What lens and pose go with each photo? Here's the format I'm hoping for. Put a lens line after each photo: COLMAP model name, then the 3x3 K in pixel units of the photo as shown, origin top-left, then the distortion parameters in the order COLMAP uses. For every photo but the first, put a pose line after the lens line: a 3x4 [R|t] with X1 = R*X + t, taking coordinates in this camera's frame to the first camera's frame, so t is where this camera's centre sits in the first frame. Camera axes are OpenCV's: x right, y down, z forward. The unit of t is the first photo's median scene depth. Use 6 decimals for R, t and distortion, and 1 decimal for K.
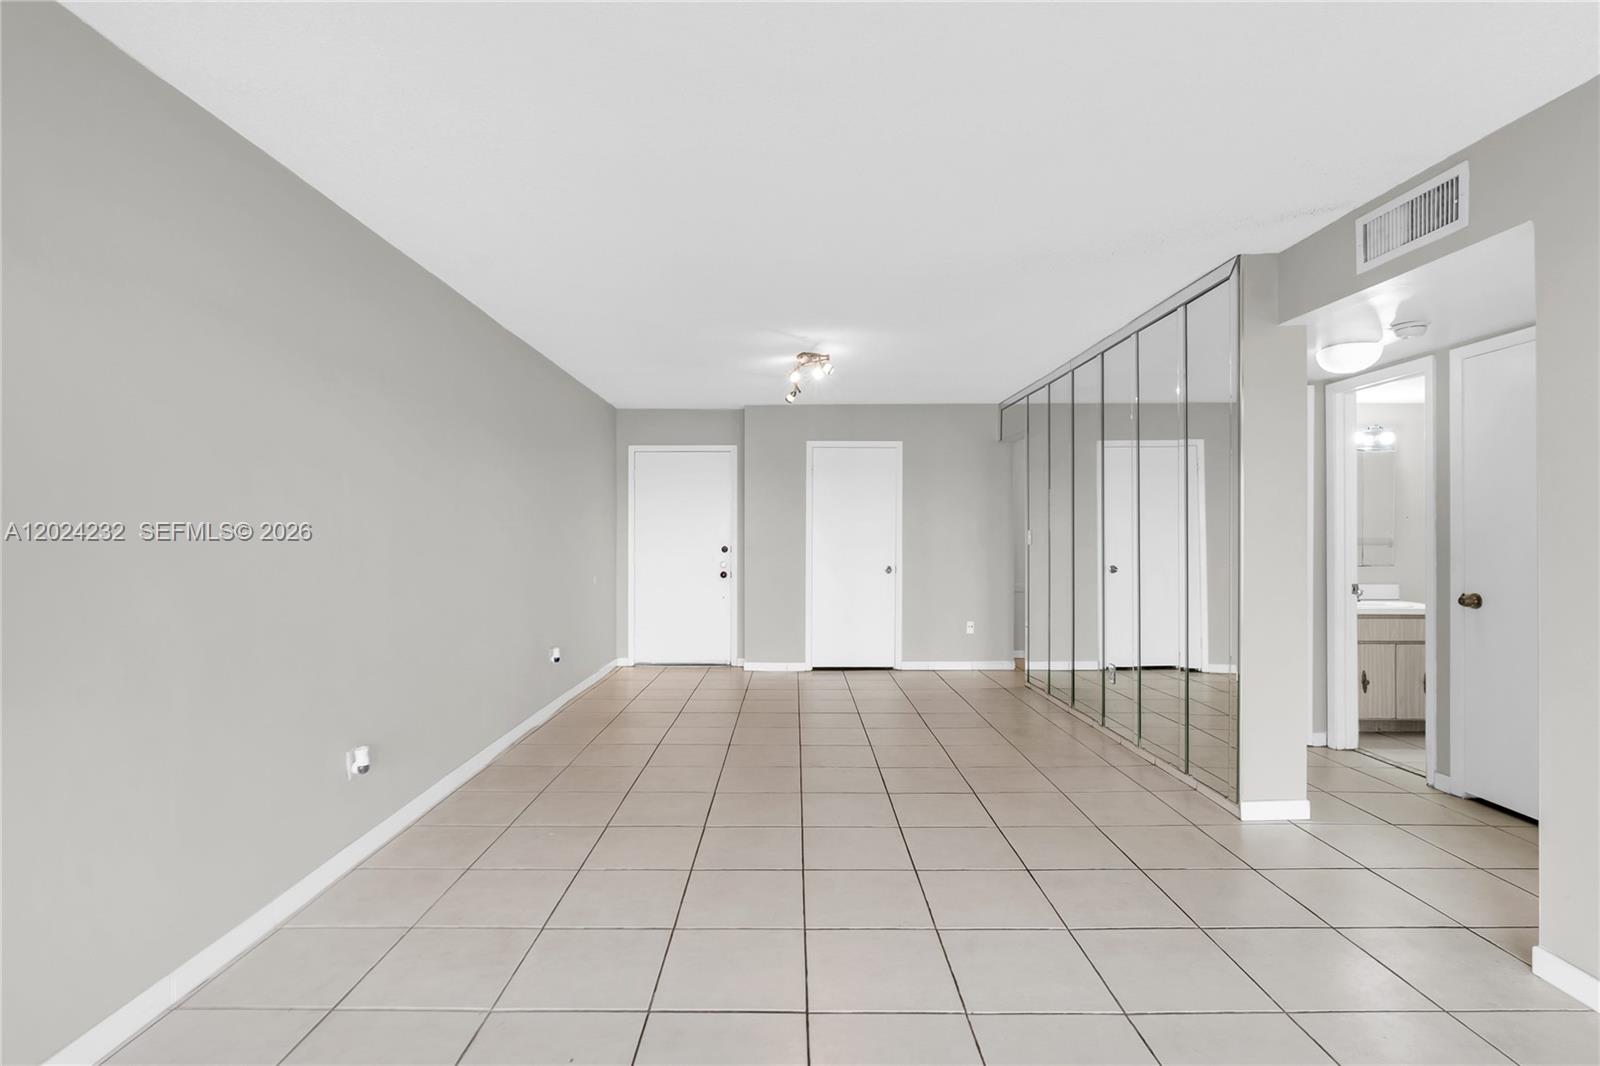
lens RADIAL K [[772.5, 0, 788.3], [0, 772.5, 536.7], [0, 0, 1]] dist [-0.004103, 0.000484]
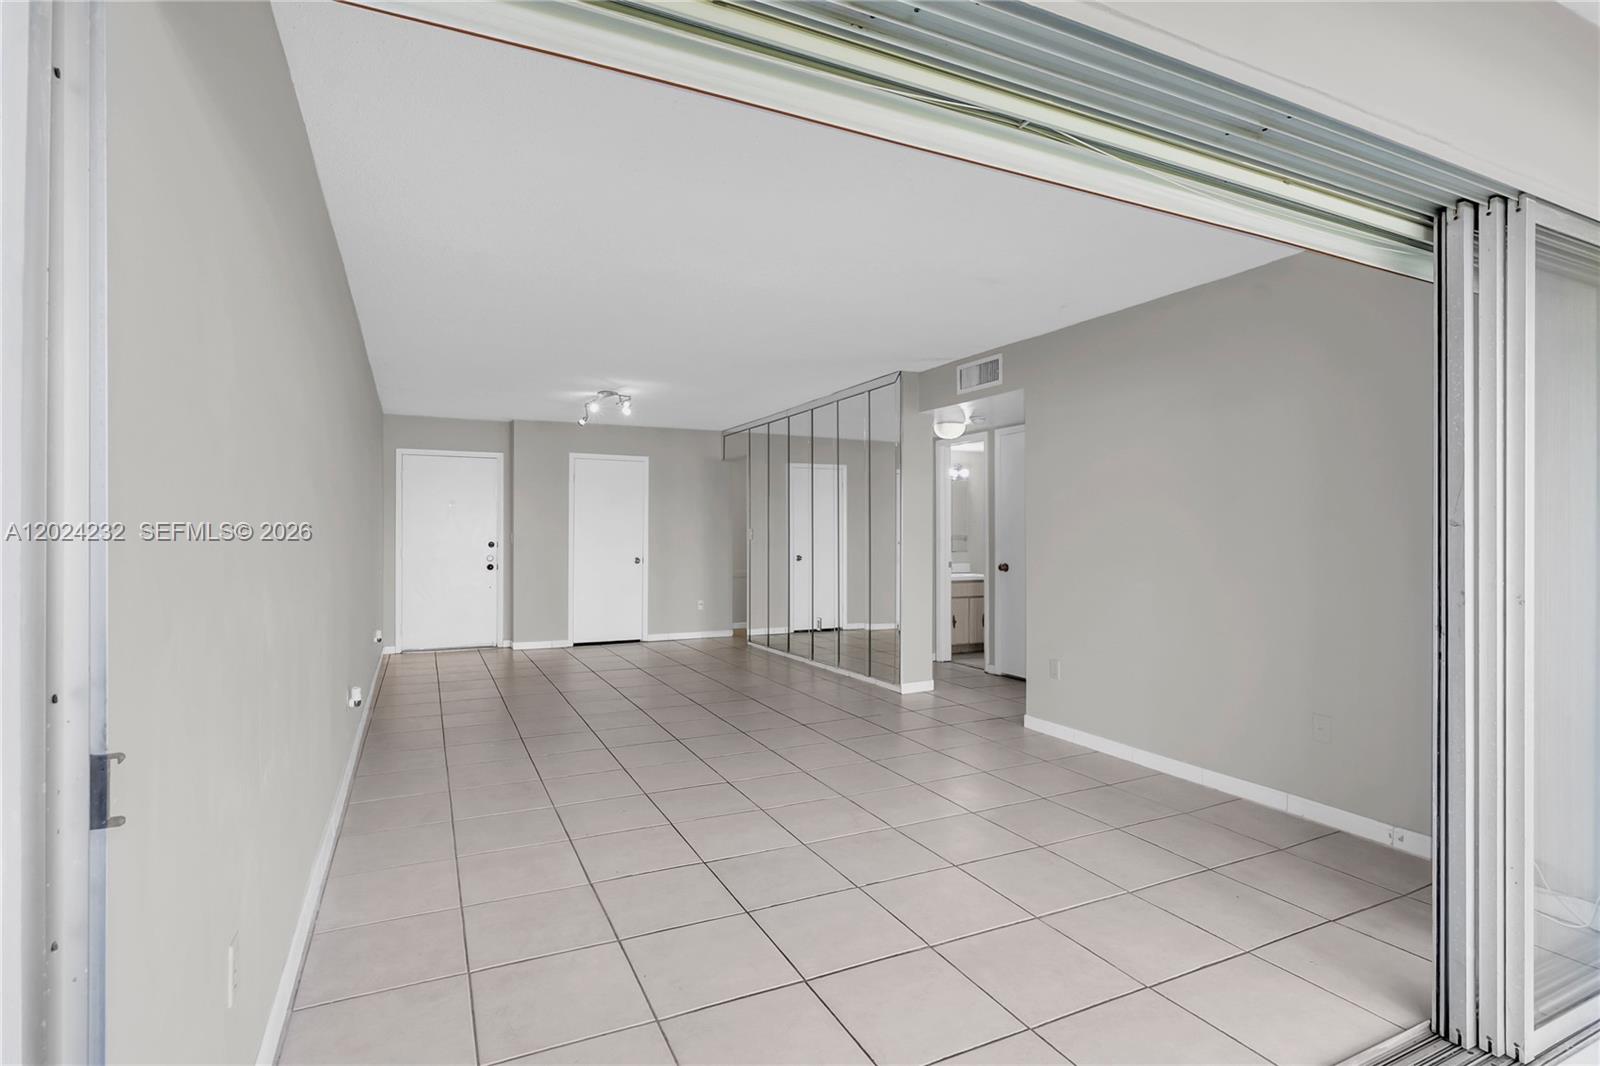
lens RADIAL K [[772.5, 0, 805.7], [0, 772.5, 536.9], [0, 0, 1]] dist [-0.004103, 0.000484]
pose [[0.891887, 0.000749, 0.452257, -0.258994], [-0.000569, 1.000000, -0.000534, 0.007711], [-0.452257, 0.000219, 0.891887, -0.301458]]
